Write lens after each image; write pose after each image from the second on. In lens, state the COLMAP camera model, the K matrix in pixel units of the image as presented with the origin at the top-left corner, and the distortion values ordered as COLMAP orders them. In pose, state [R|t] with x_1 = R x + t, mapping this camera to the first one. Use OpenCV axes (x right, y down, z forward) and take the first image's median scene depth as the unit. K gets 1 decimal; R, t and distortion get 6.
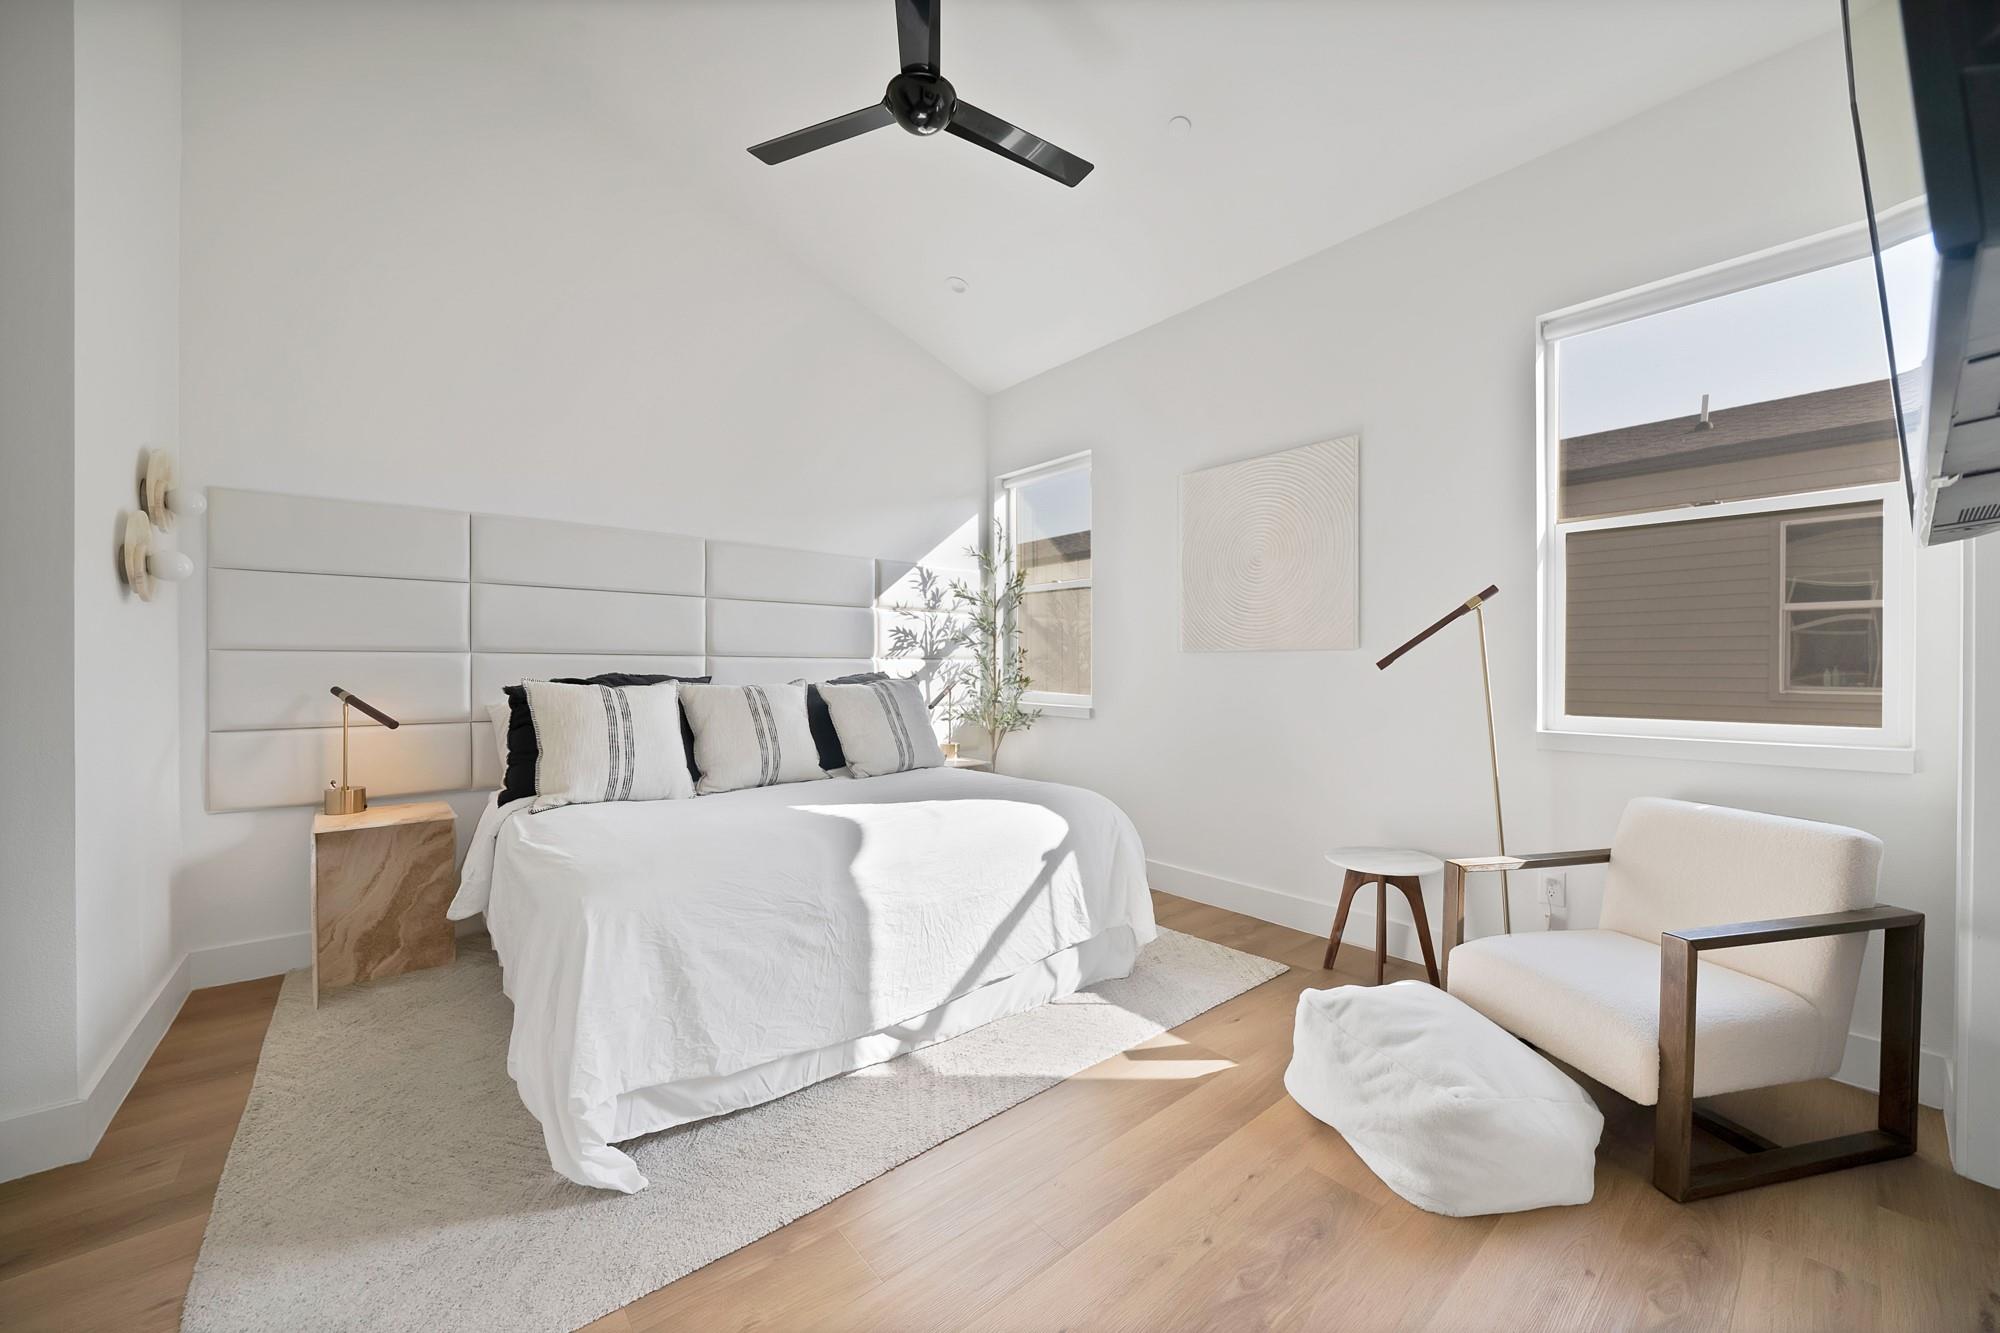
lens RADIAL K [[723.0, 0, 1014.2], [0, 723.0, 667.4], [0, 0, 1]] dist [-0.022090, 0.000002]
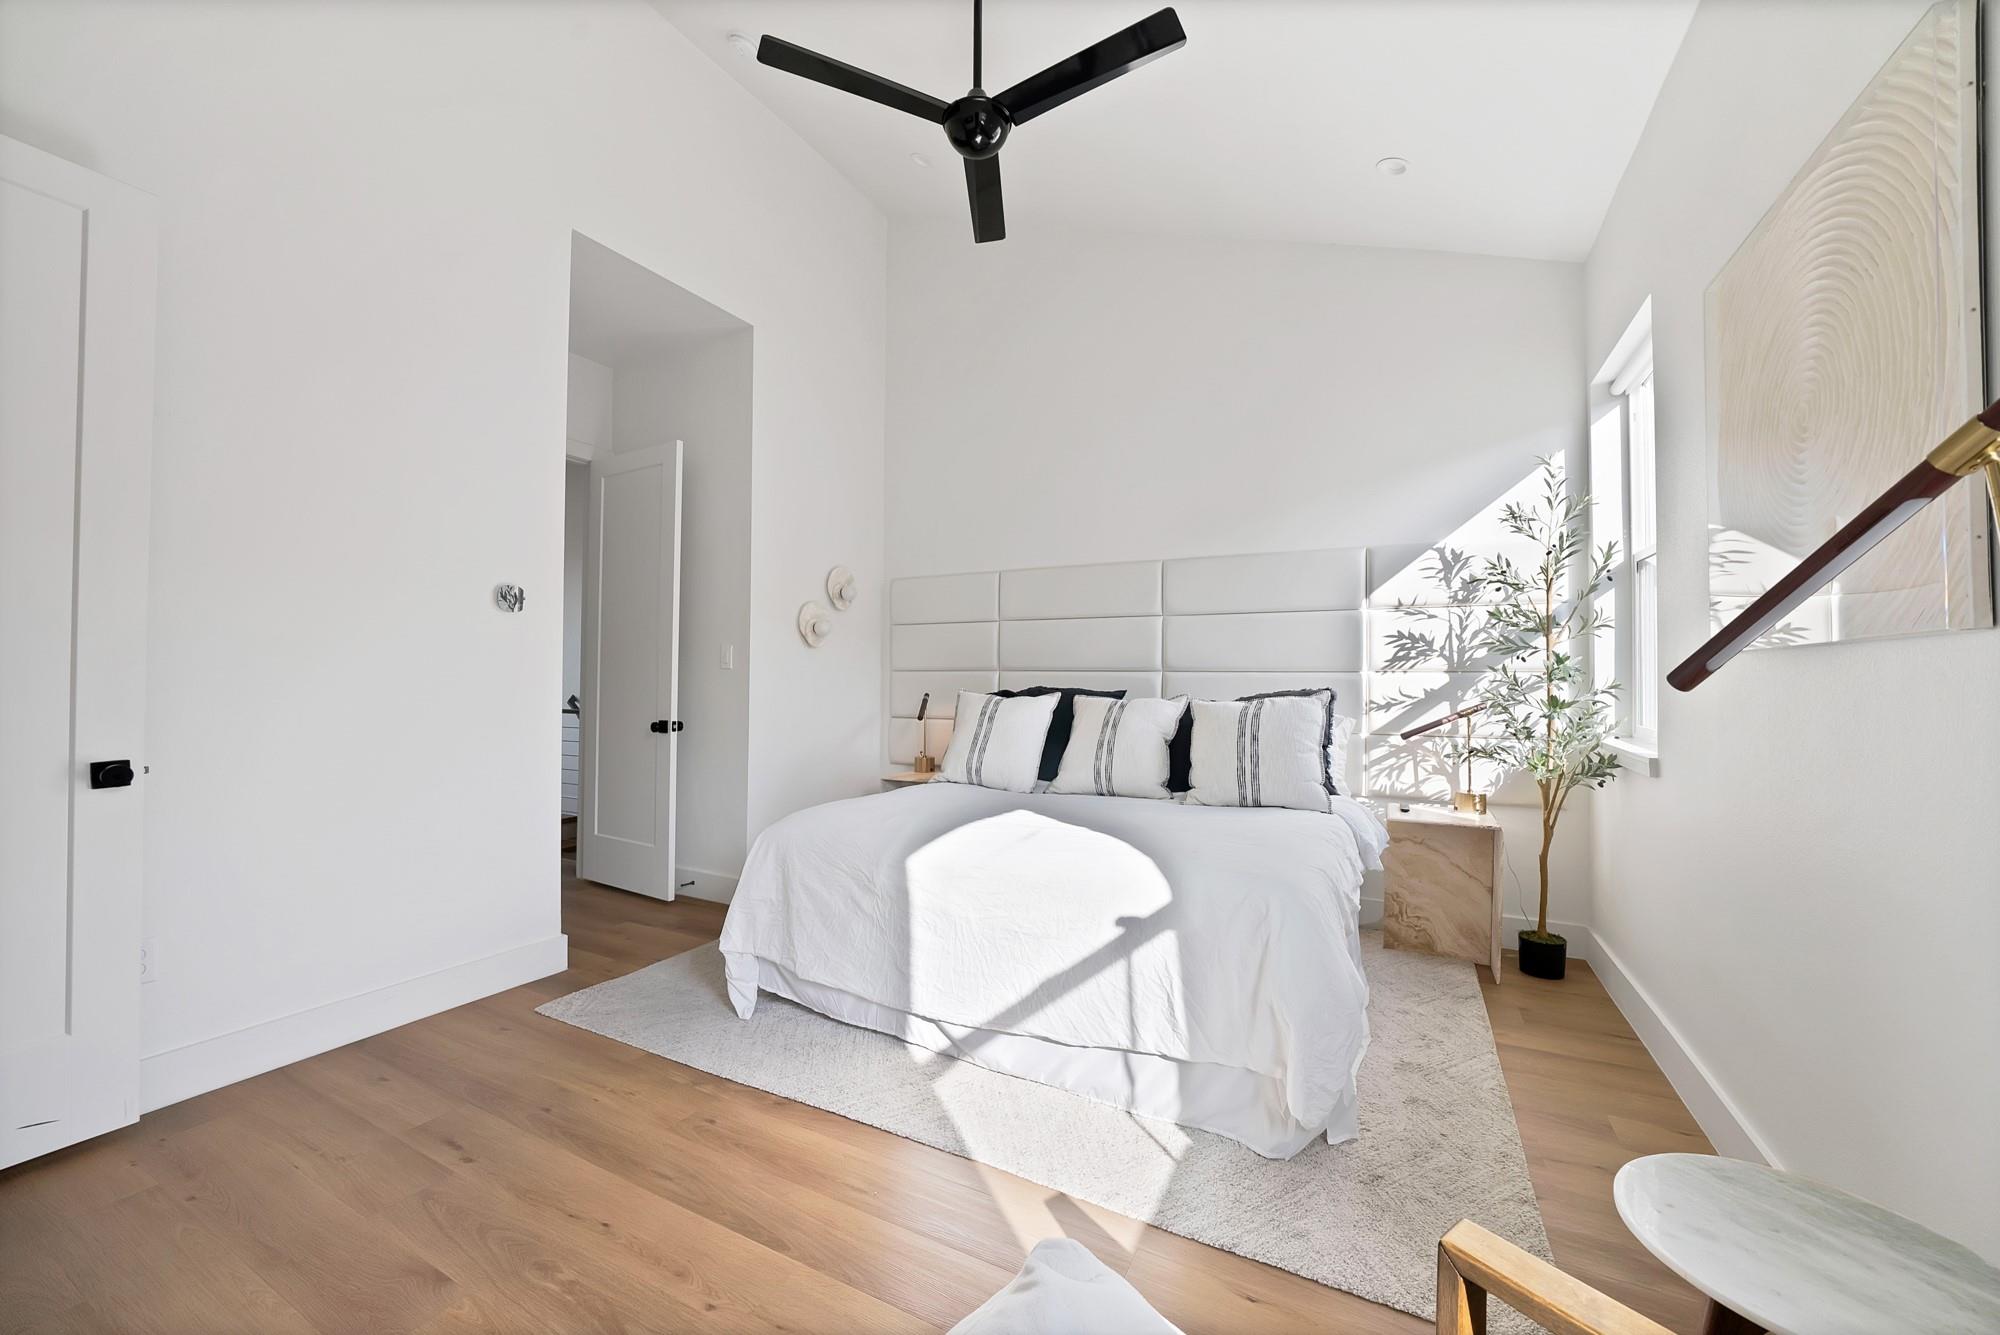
lens RADIAL K [[745.4, 0, 1000.0], [0, 745.4, 667.5], [0, 0, 1]] dist [-0.028138, 0.000034]
pose [[0.387497, -0.015338, -0.921743, 0.539256], [-0.006218, 0.999795, -0.019251, 0.001022], [0.921850, 0.013192, 0.387322, 0.406297]]
